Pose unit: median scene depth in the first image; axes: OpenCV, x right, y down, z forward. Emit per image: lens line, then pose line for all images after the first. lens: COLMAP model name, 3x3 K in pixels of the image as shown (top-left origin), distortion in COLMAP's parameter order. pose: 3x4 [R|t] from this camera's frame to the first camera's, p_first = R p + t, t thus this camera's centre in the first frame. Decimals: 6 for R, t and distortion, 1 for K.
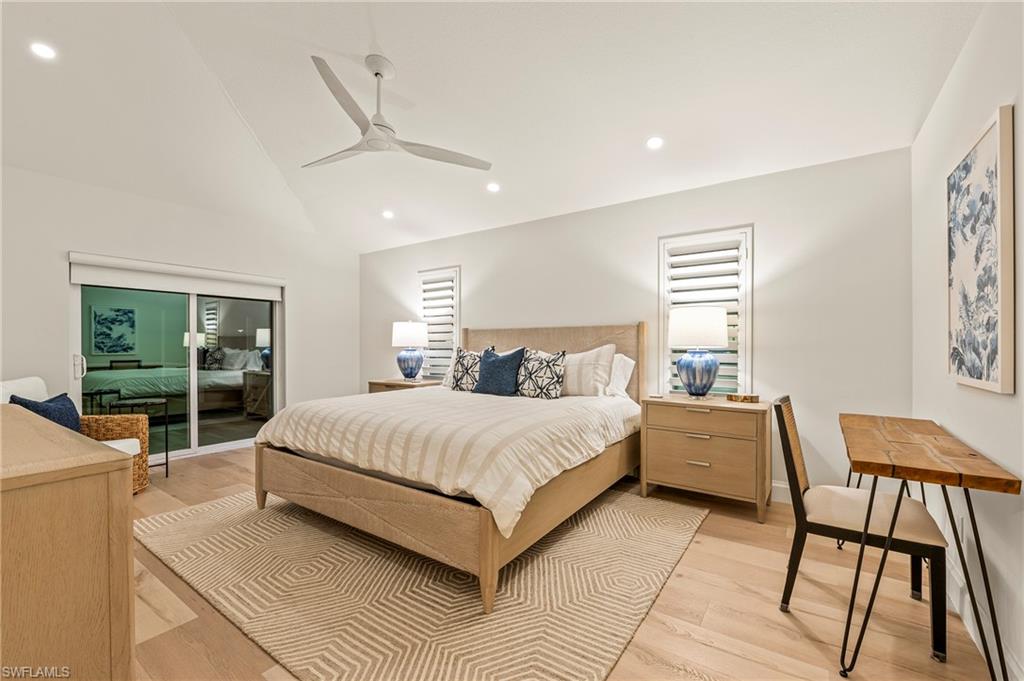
lens RADIAL K [[414.4, 0, 502.1], [0, 414.4, 341.7], [0, 0, 1]] dist [0.016221, -0.000276]
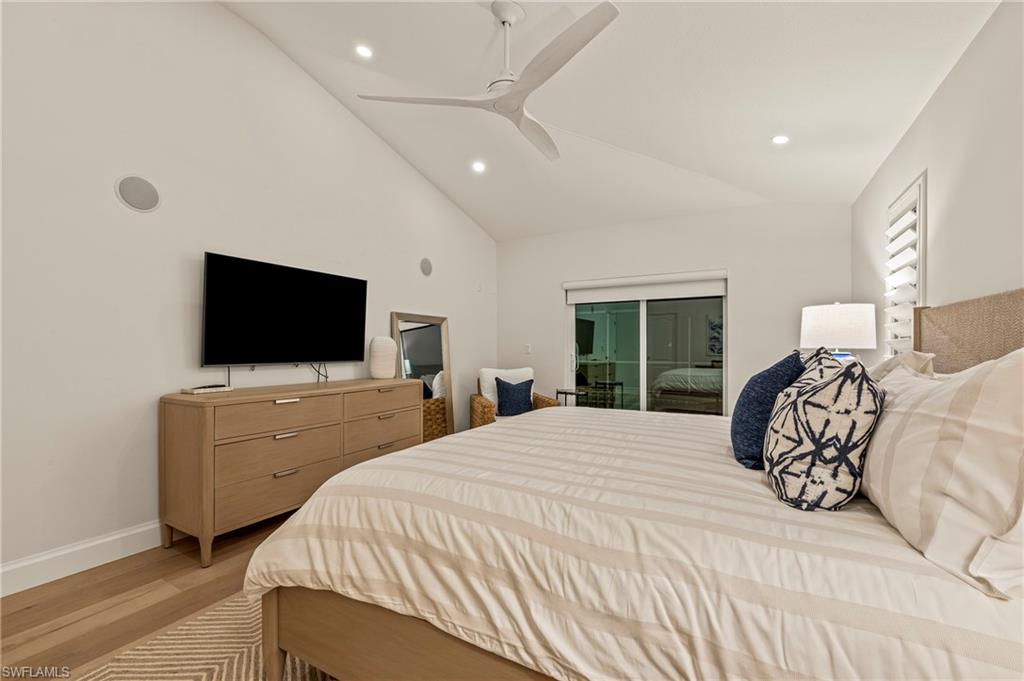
lens RADIAL K [[414.4, 0, 505.0], [0, 414.4, 349.5], [0, 0, 1]] dist [0.016221, -0.000276]
pose [[0.088415, 0.005824, -0.996067, 0.324670], [0.004076, 0.999972, 0.006209, 0.007856], [0.996075, -0.004608, 0.088389, 0.543763]]
